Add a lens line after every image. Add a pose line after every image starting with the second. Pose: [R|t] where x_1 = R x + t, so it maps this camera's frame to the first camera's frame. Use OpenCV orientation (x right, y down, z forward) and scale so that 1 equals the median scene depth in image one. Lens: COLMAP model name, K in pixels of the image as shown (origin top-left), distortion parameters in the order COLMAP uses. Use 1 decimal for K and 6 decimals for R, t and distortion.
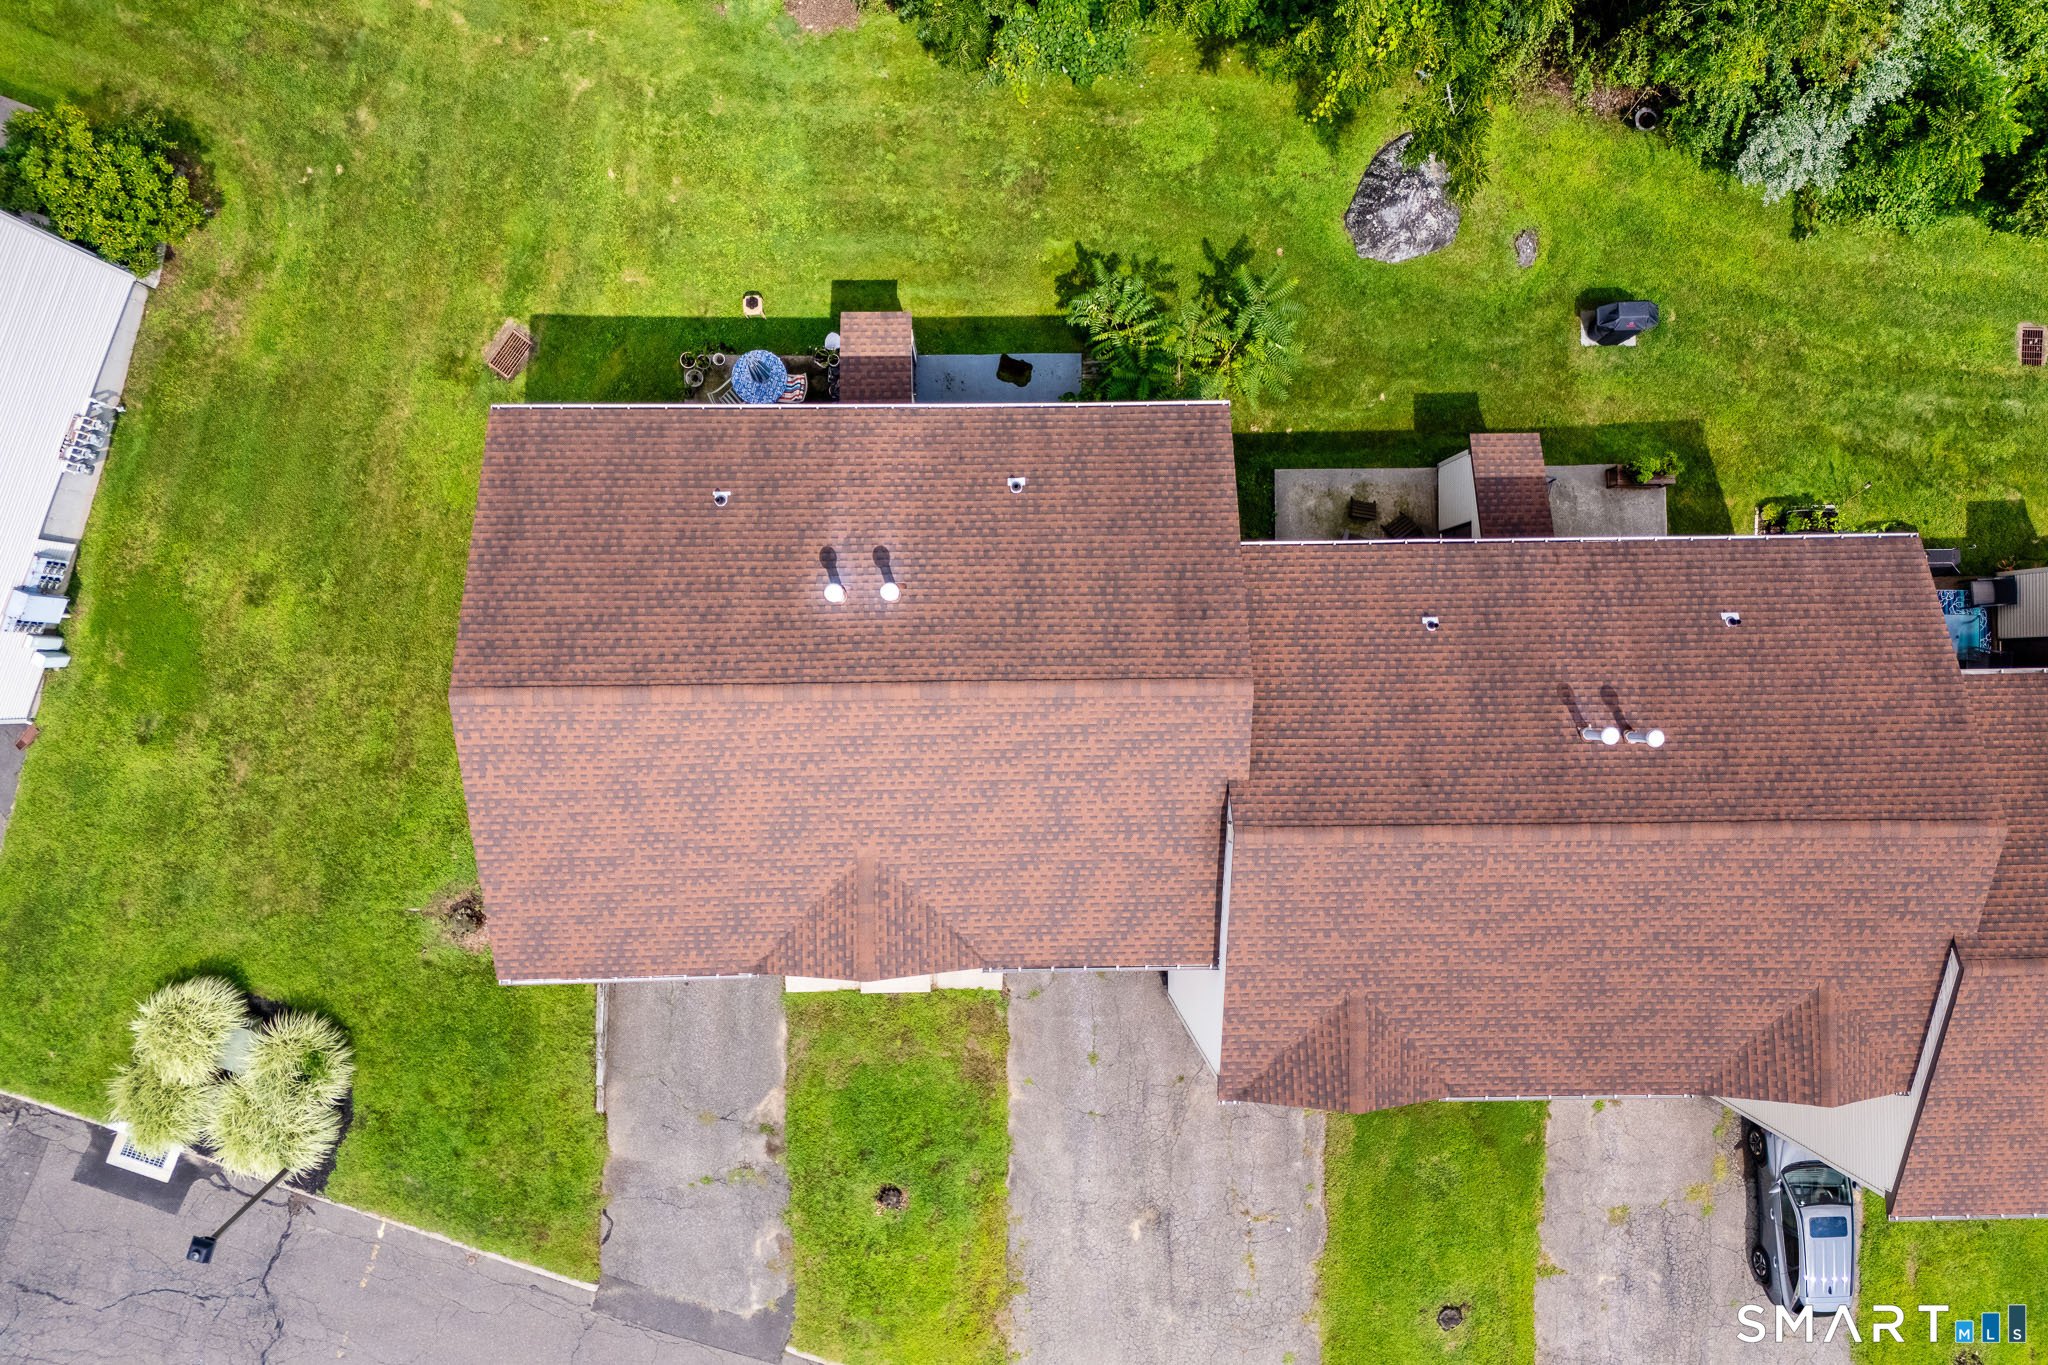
lens RADIAL K [[1504.1, 0, 1024.0], [0, 1504.1, 682.5], [0, 0, 1]] dist [0.084836, -0.096084]
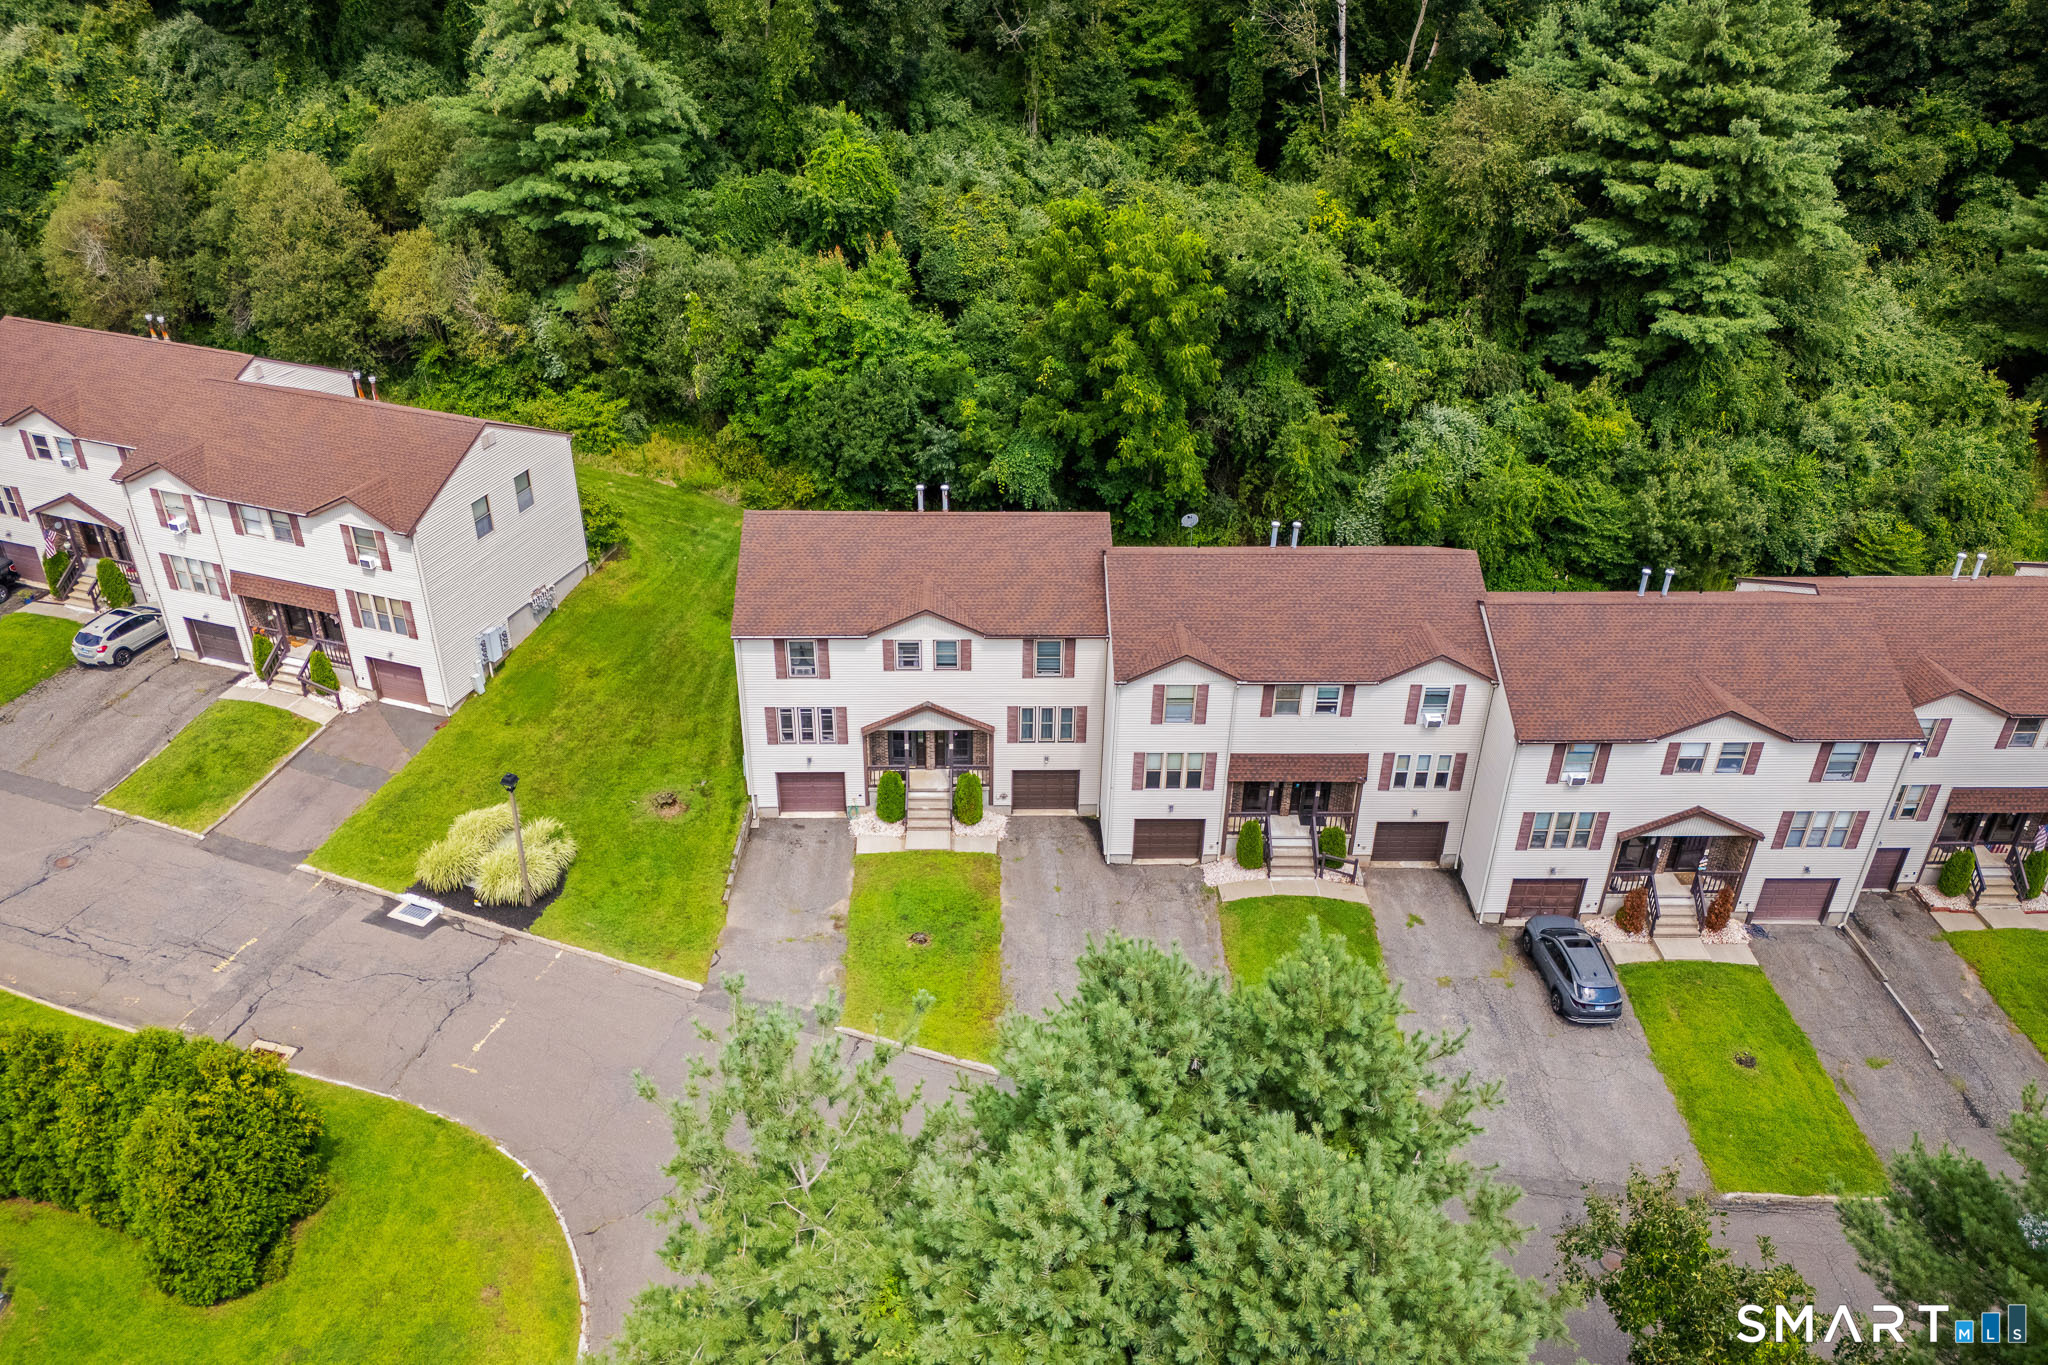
lens RADIAL K [[1504.1, 0, 1024.0], [0, 1504.1, 682.5], [0, 0, 1]] dist [0.084836, -0.096084]
pose [[0.999836, -0.017317, 0.005392, 0.008208], [0.013515, 0.513098, -0.858224, 1.426137], [0.012095, 0.858156, 0.513247, 0.063213]]
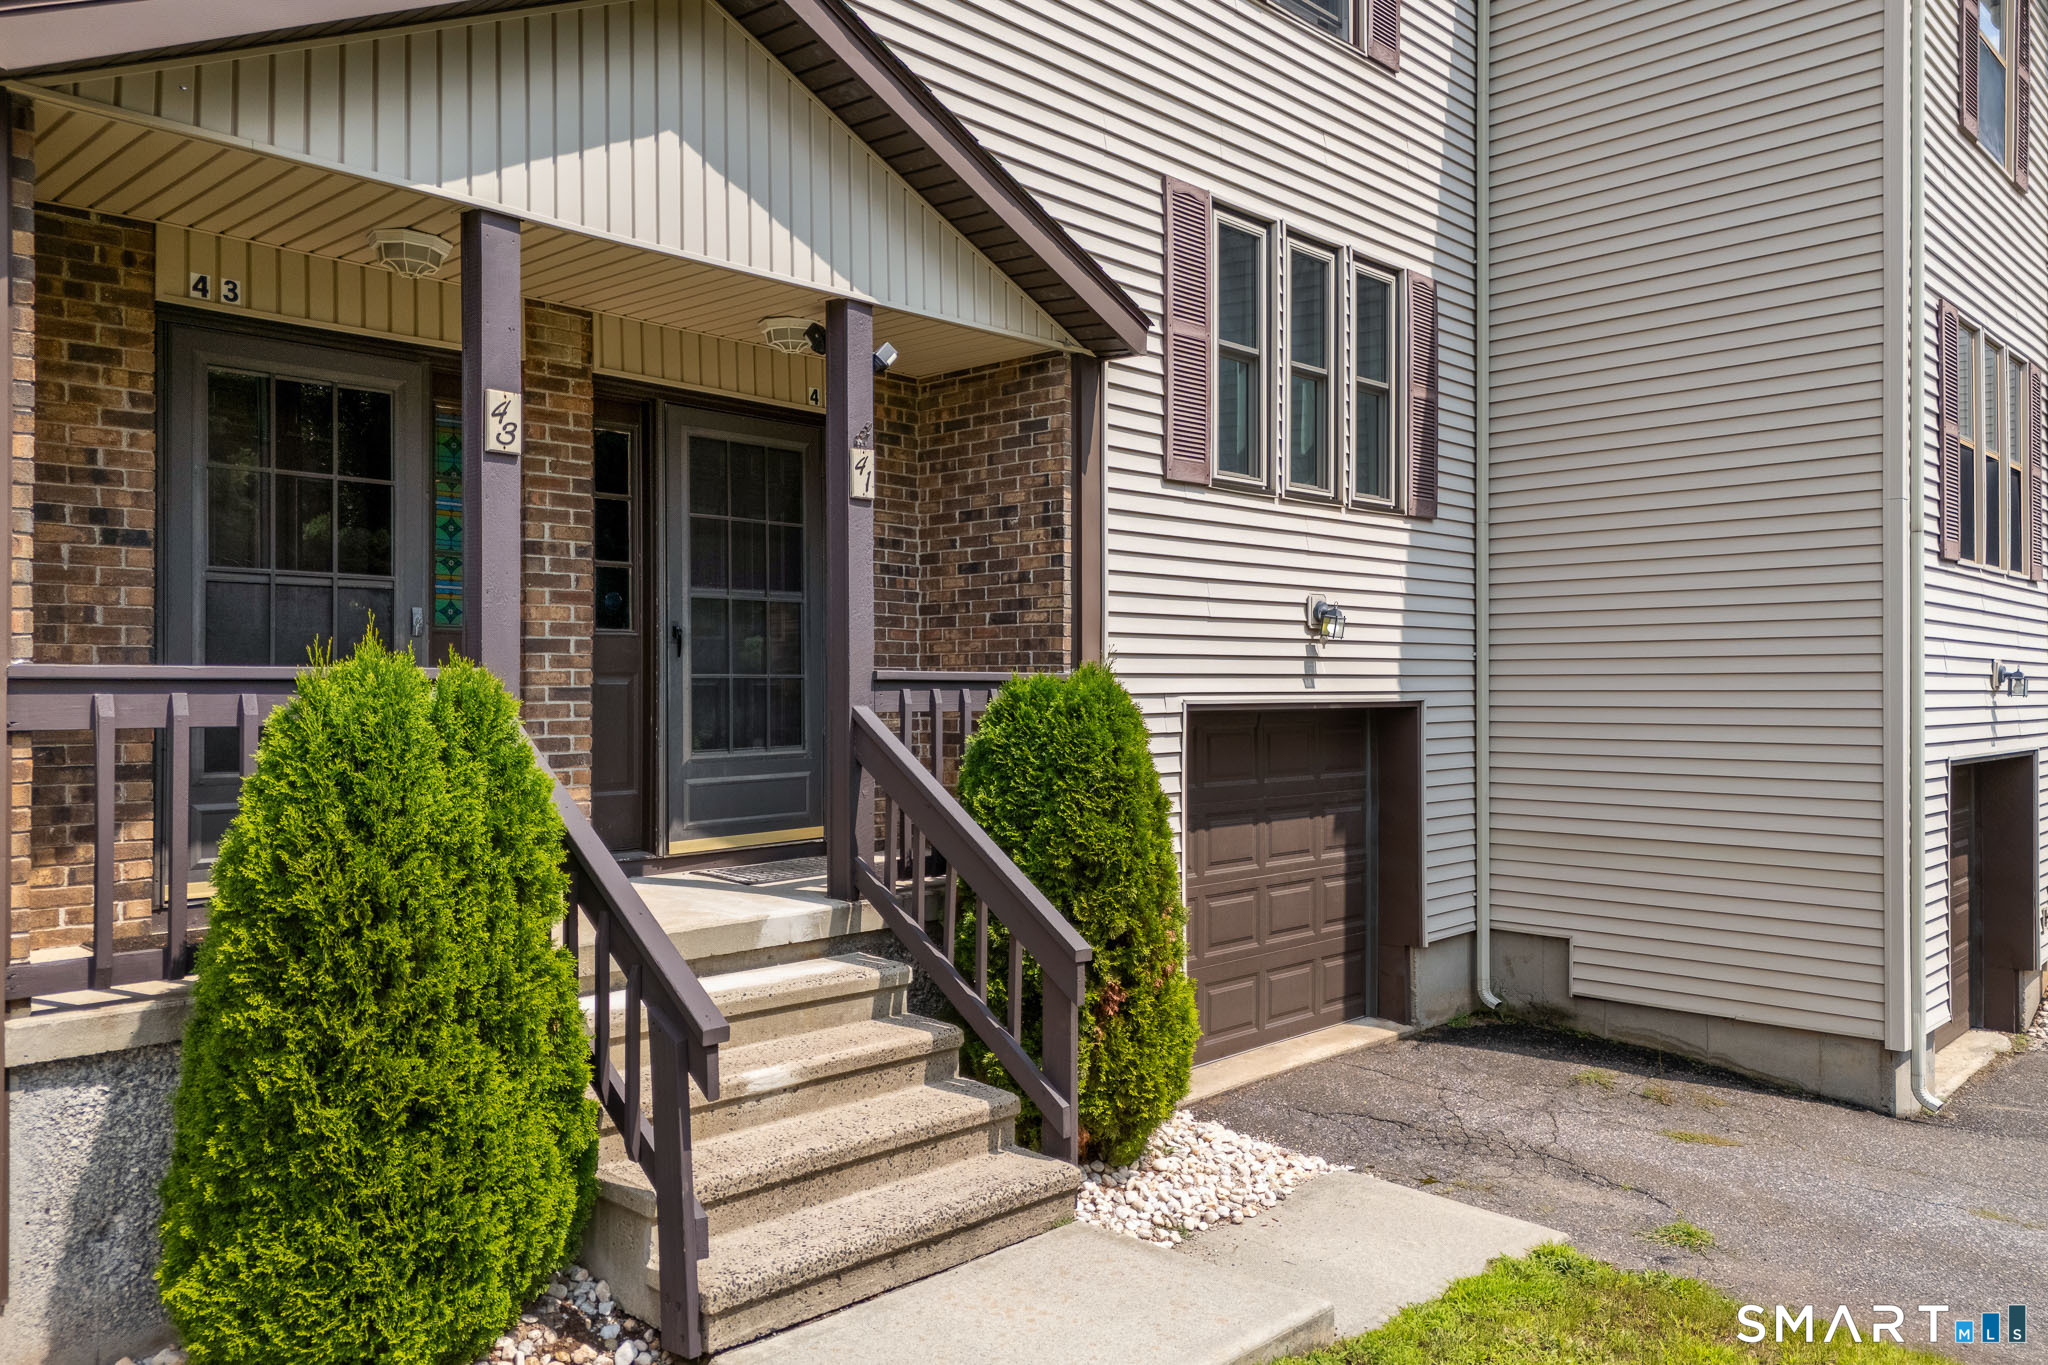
lens RADIAL K [[1504.1, 0, 1024.0], [0, 1504.1, 682.5], [0, 0, 1]] dist [0.084836, -0.096084]
pose [[0.698263, -0.024195, 0.715432, -0.175468], [0.715493, -0.007557, -0.698579, 0.278066], [0.022308, 0.999679, 0.012034, 0.931631]]
